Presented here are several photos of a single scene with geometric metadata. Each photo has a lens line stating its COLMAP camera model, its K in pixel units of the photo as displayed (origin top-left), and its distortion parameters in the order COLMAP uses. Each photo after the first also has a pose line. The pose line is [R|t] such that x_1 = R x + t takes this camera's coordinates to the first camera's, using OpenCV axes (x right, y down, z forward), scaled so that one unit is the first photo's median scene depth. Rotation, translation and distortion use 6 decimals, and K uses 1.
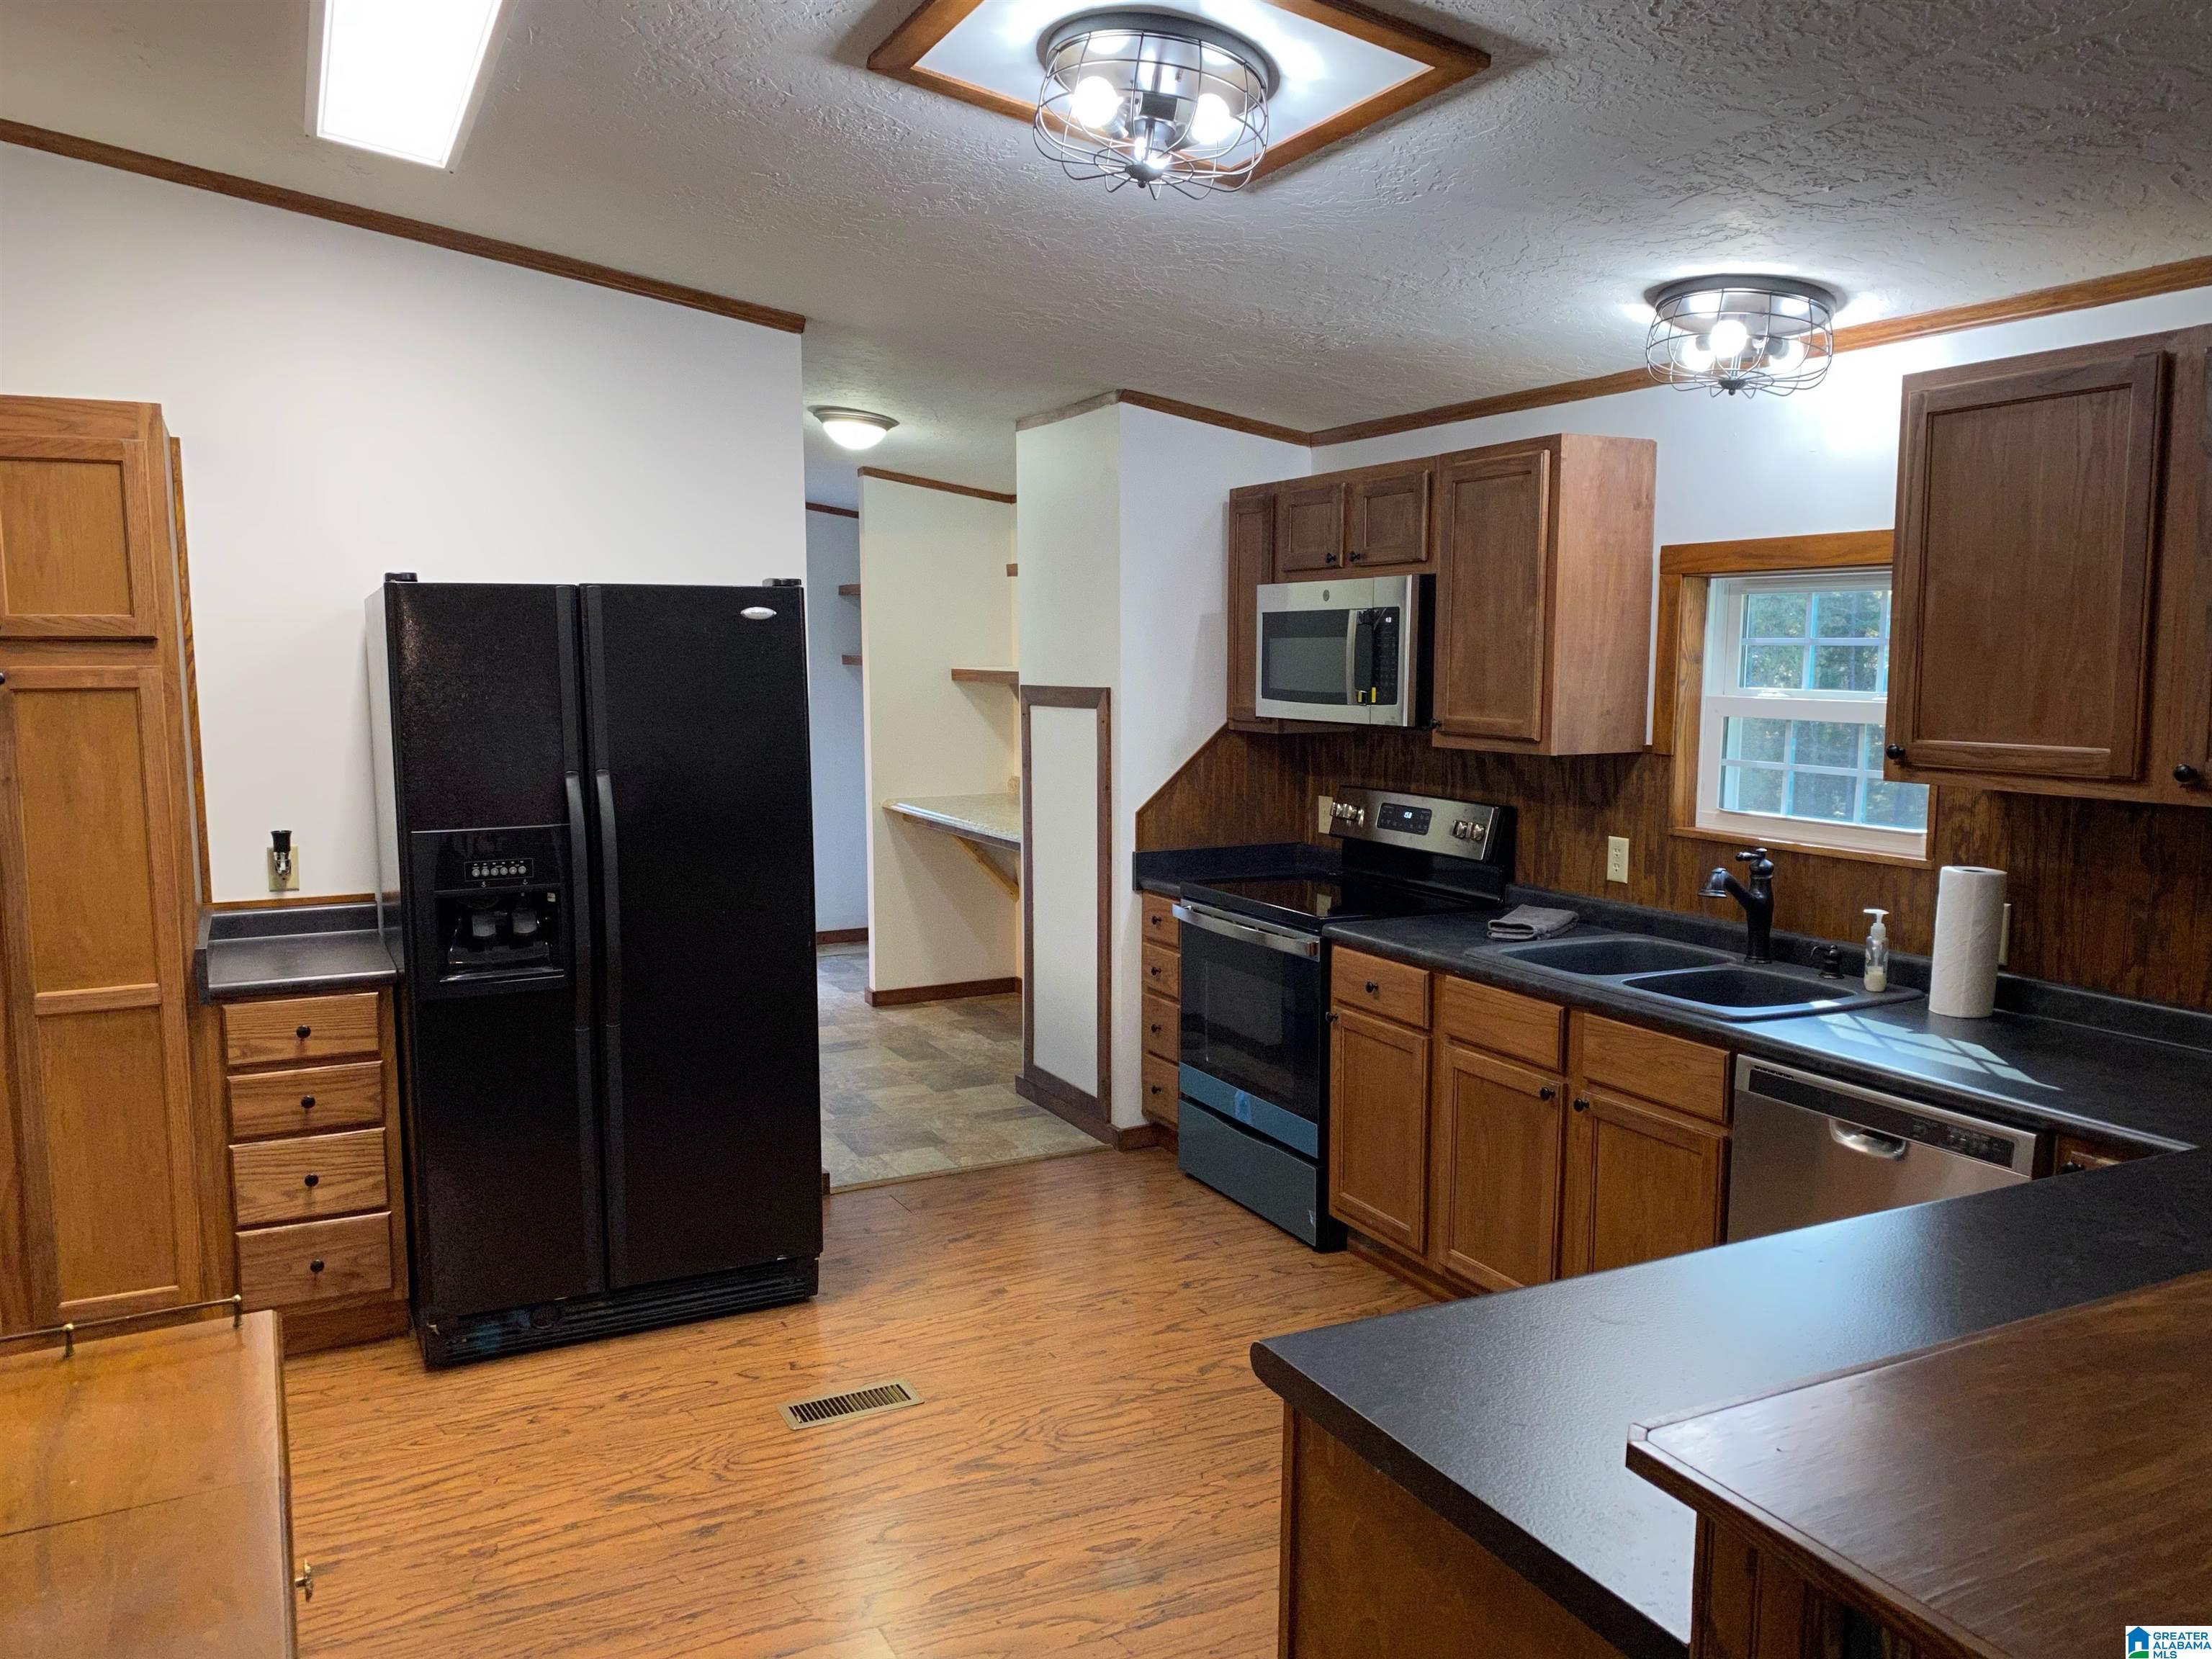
lens RADIAL K [[1685.8, 0, 1113.7], [0, 1685.8, 834.8], [0, 0, 1]] dist [0.063321, -0.073343]
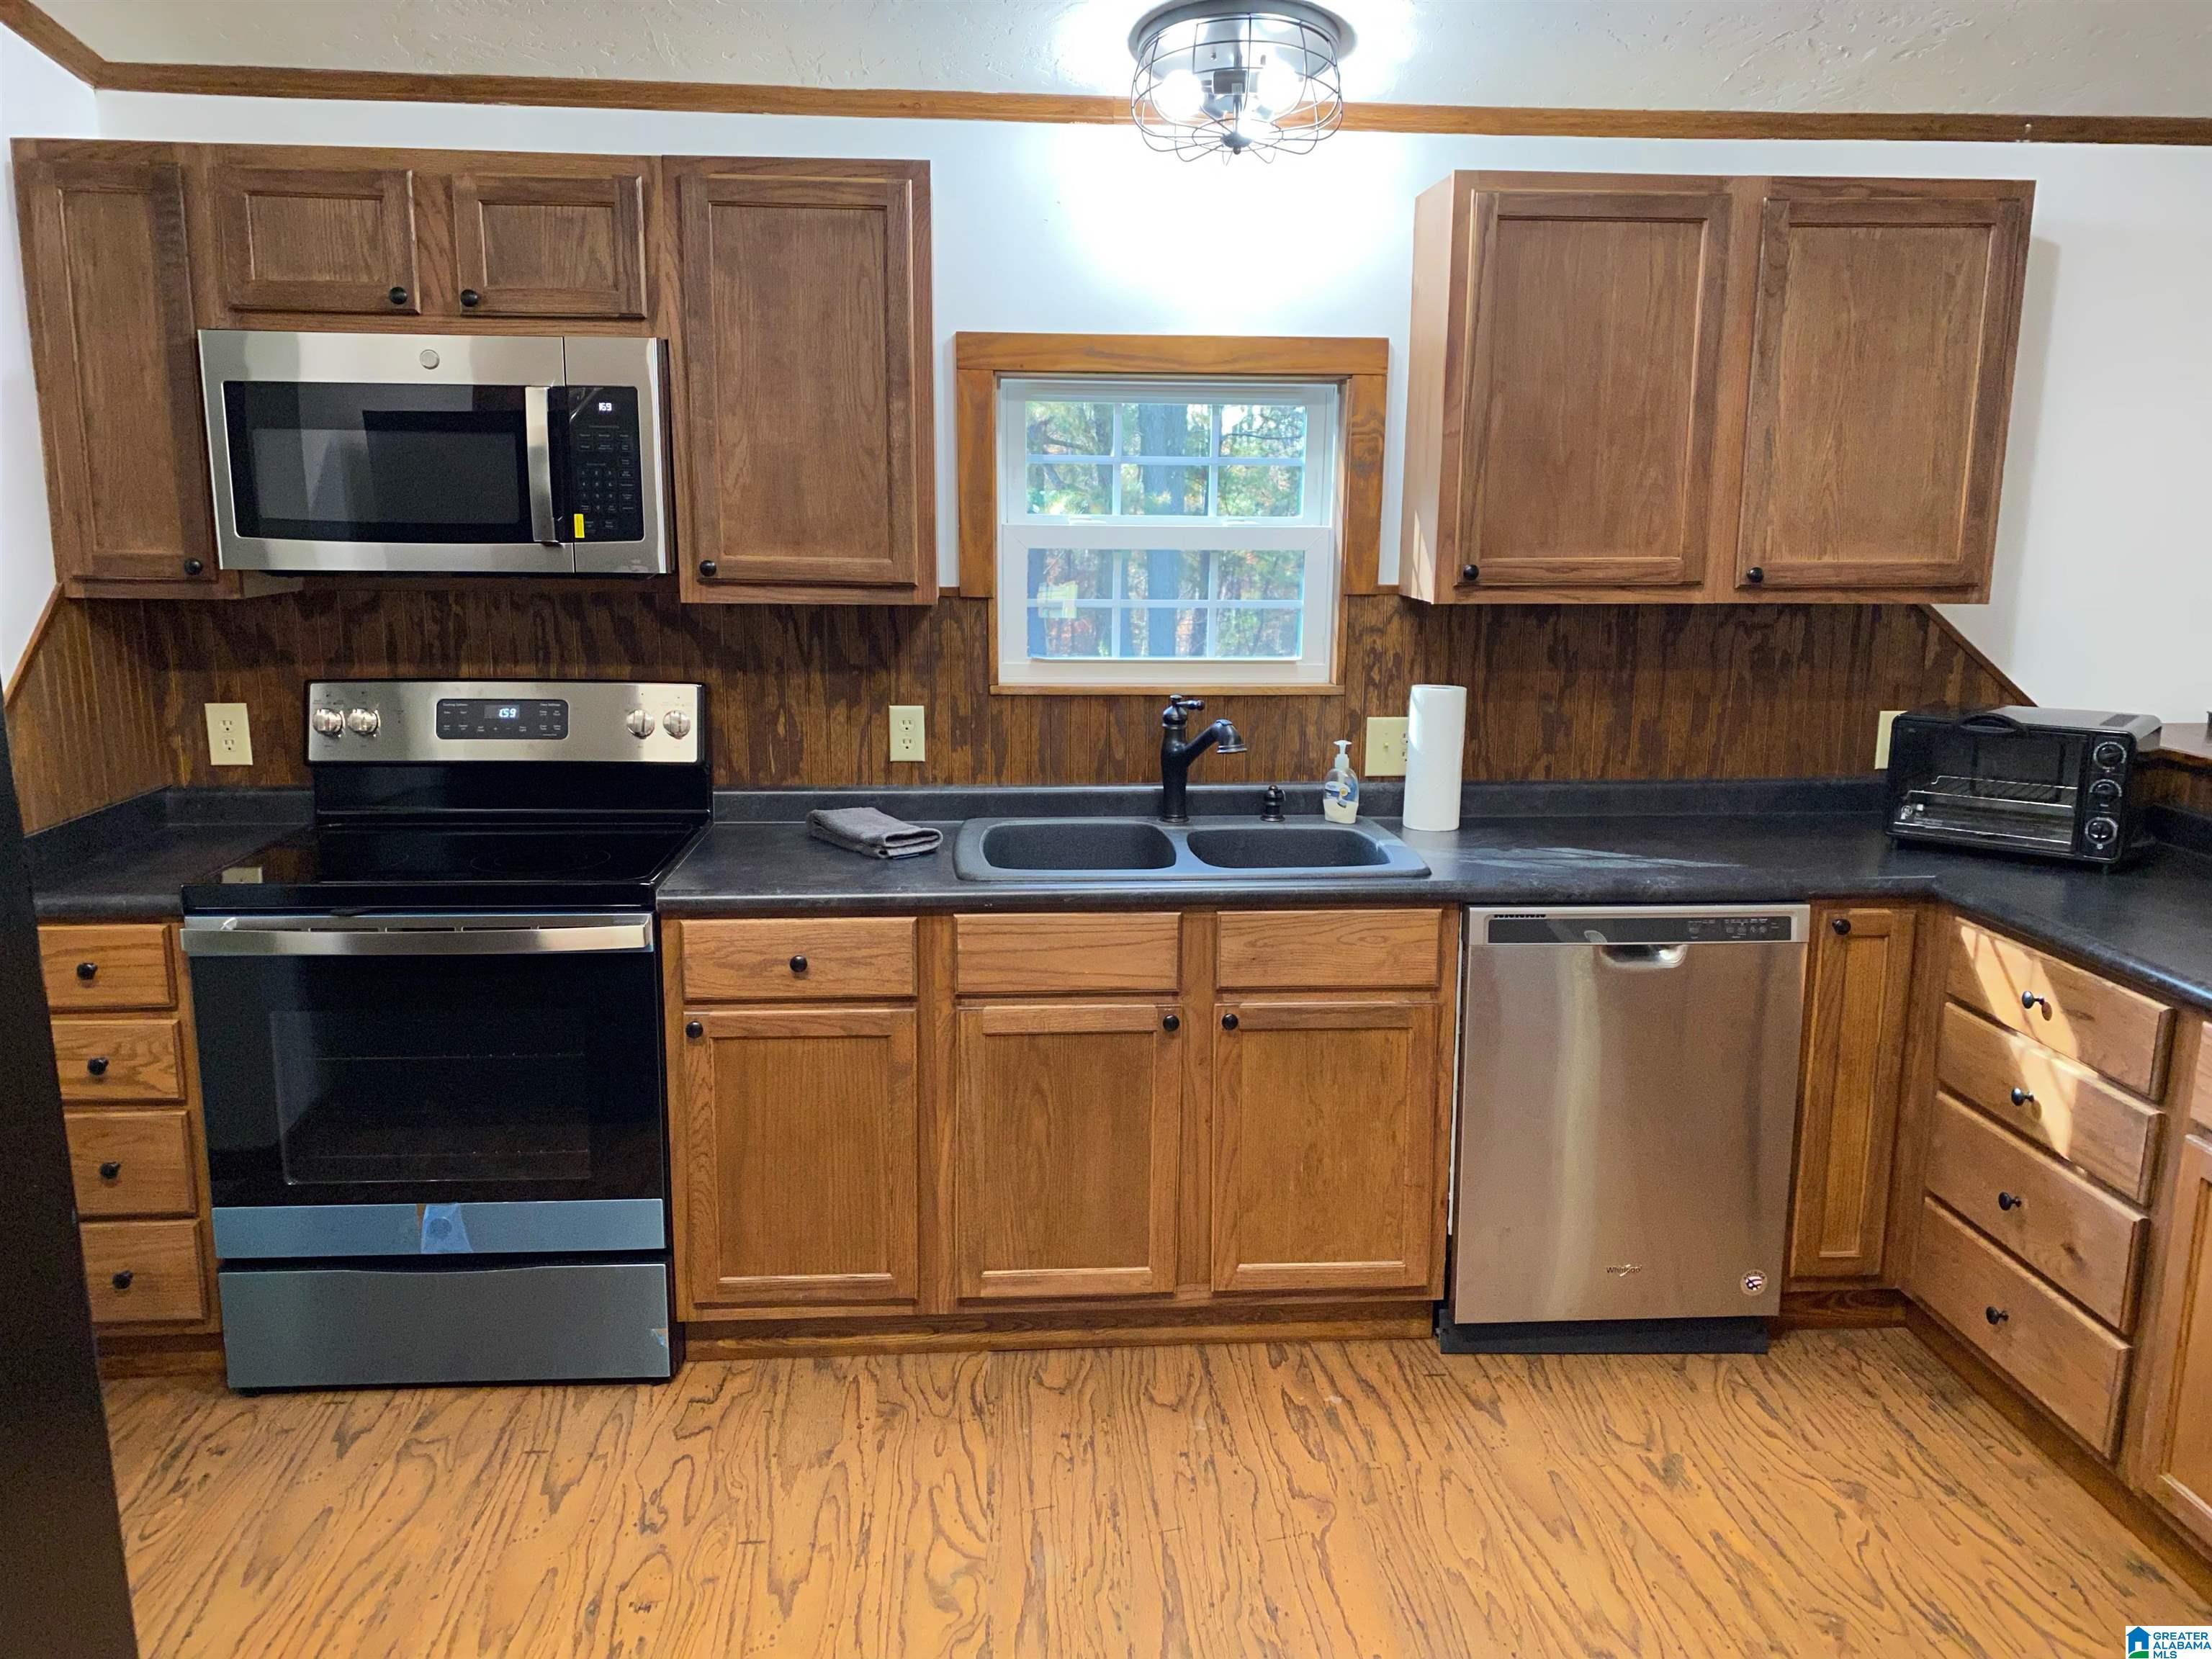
lens RADIAL K [[1685.8, 0, 1112.0], [0, 1685.8, 834.9], [0, 0, 1]] dist [0.063321, -0.073343]
pose [[0.382584, -0.175890, 0.907024, -0.408475], [0.093877, 0.984031, 0.151226, -0.051294], [-0.919139, 0.027292, 0.392987, 0.625708]]
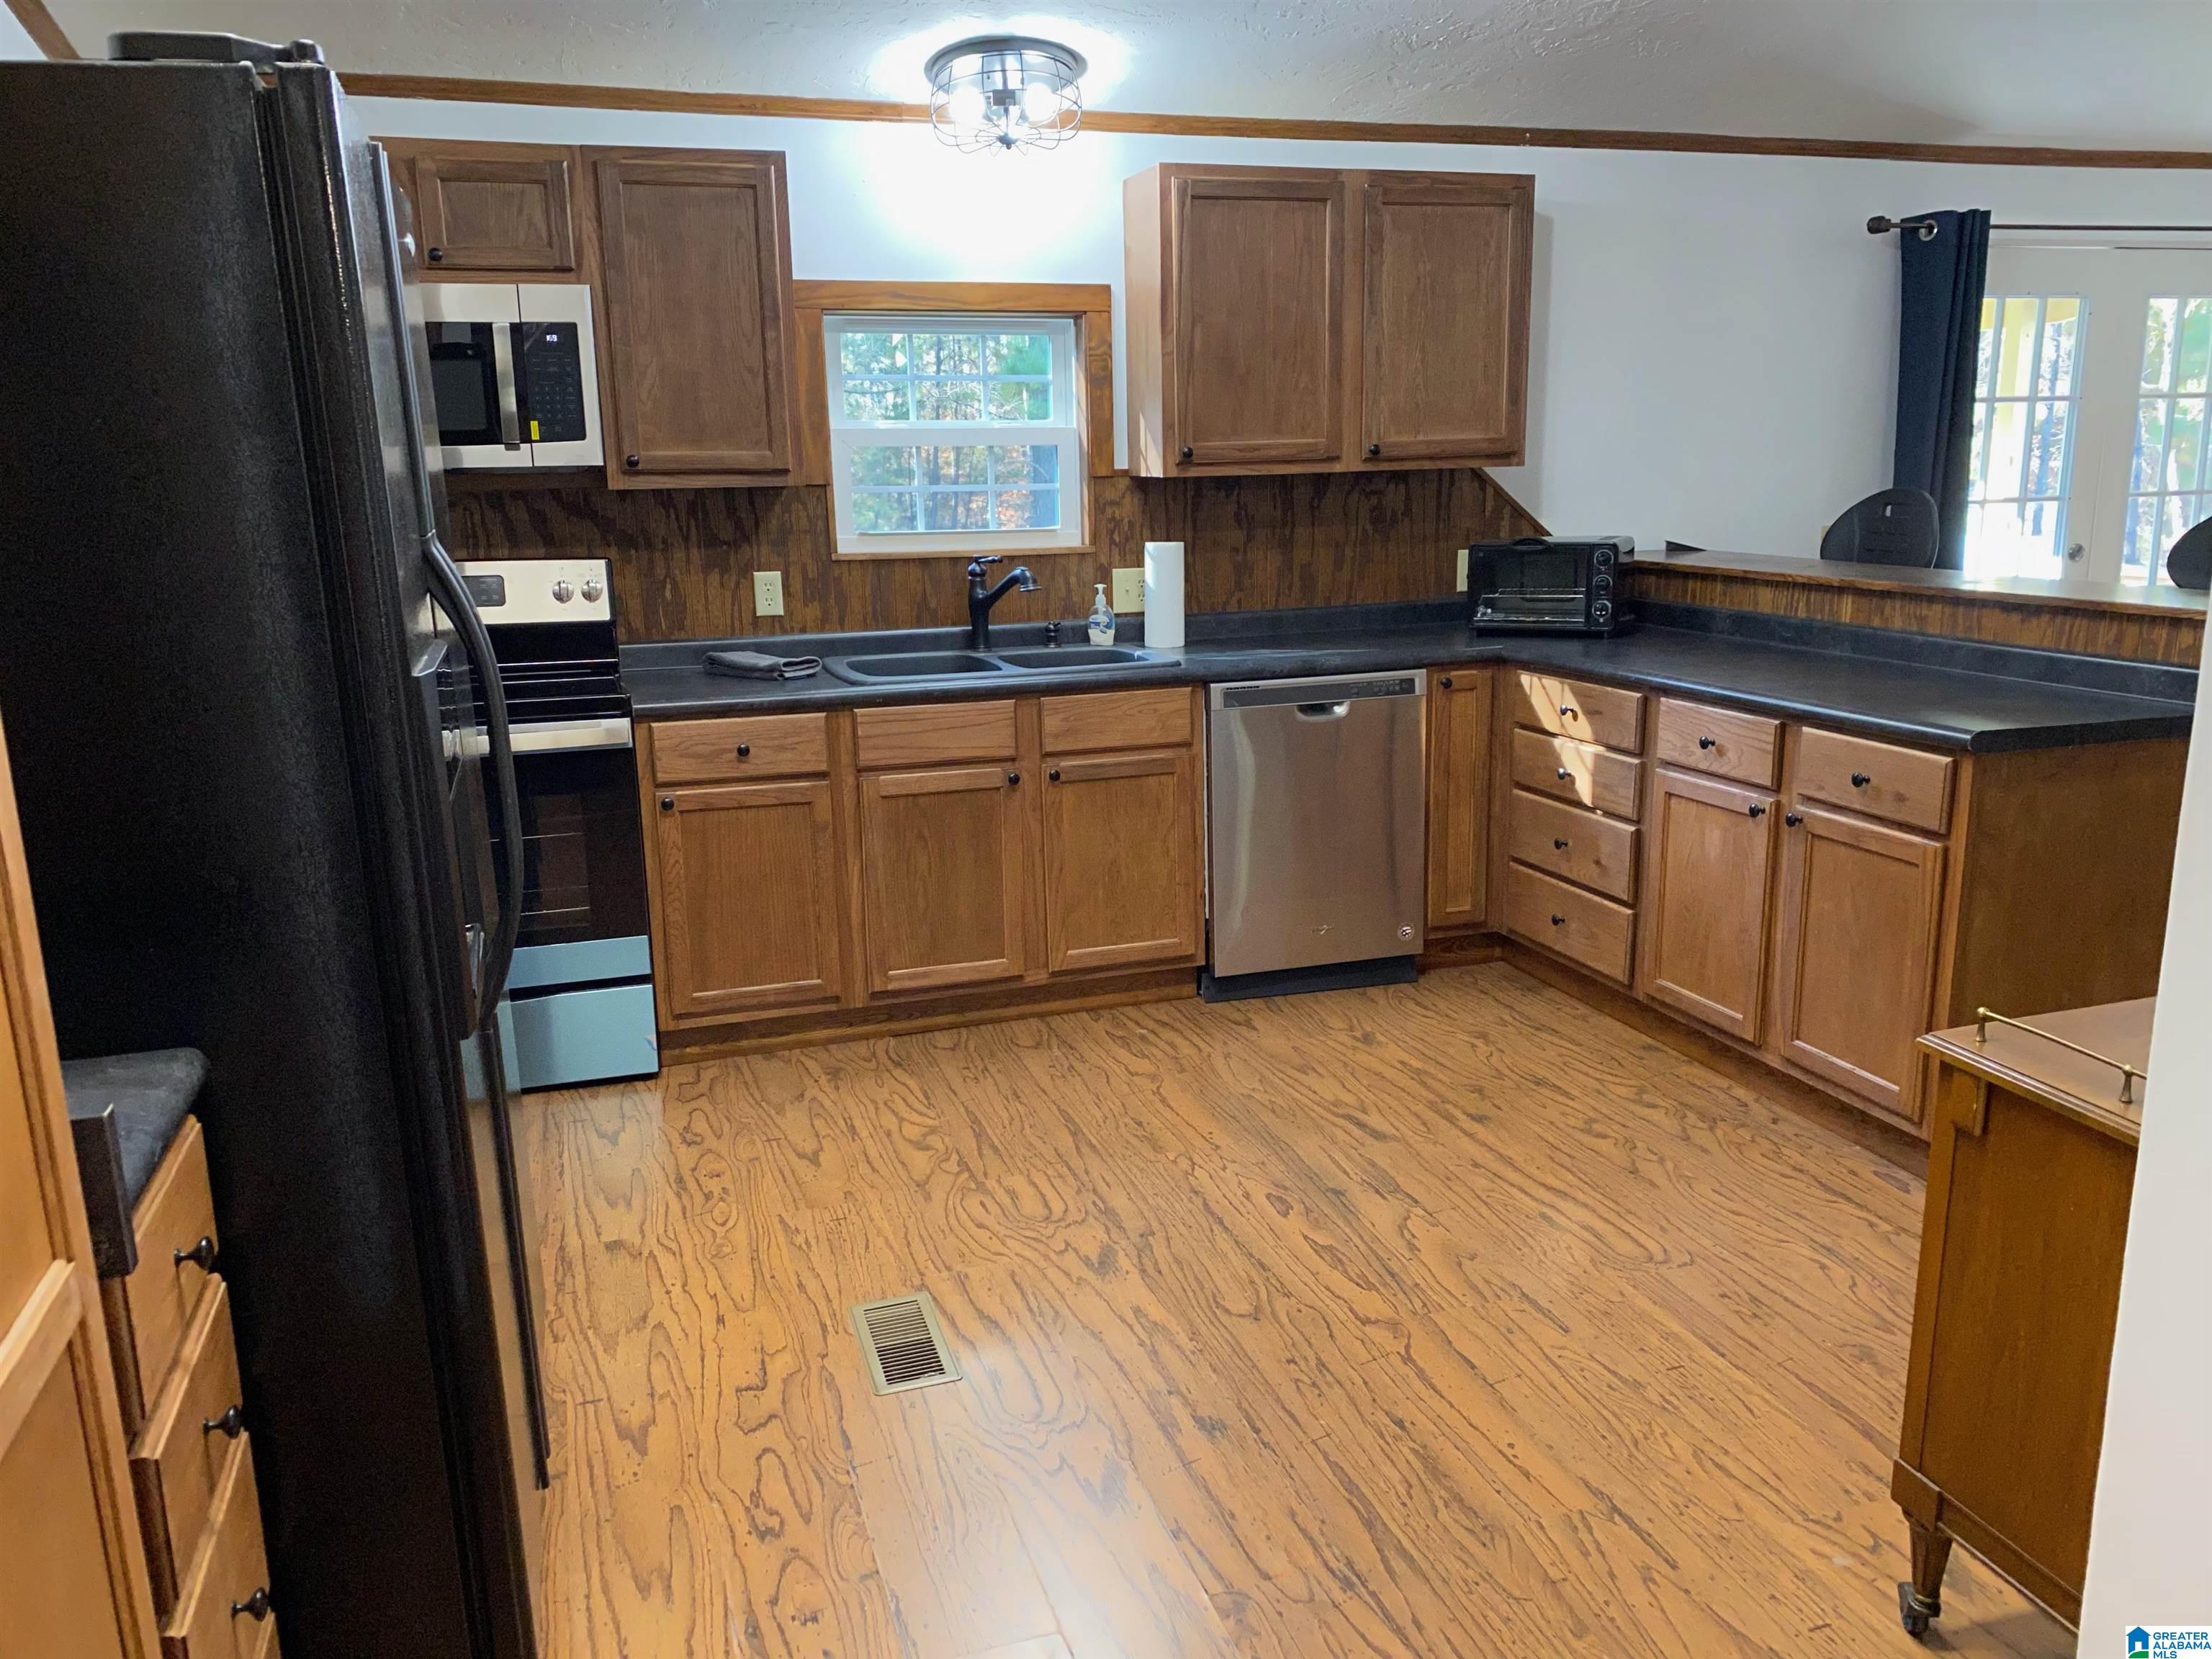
lens RADIAL K [[1685.8, 0, 1103.5], [0, 1685.8, 839.6], [0, 0, 1]] dist [0.063321, -0.073343]
pose [[0.153038, -0.221483, 0.963081, -0.720674], [0.128517, 0.970745, 0.202824, -0.023812], [-0.979828, 0.092733, 0.177025, 0.658530]]
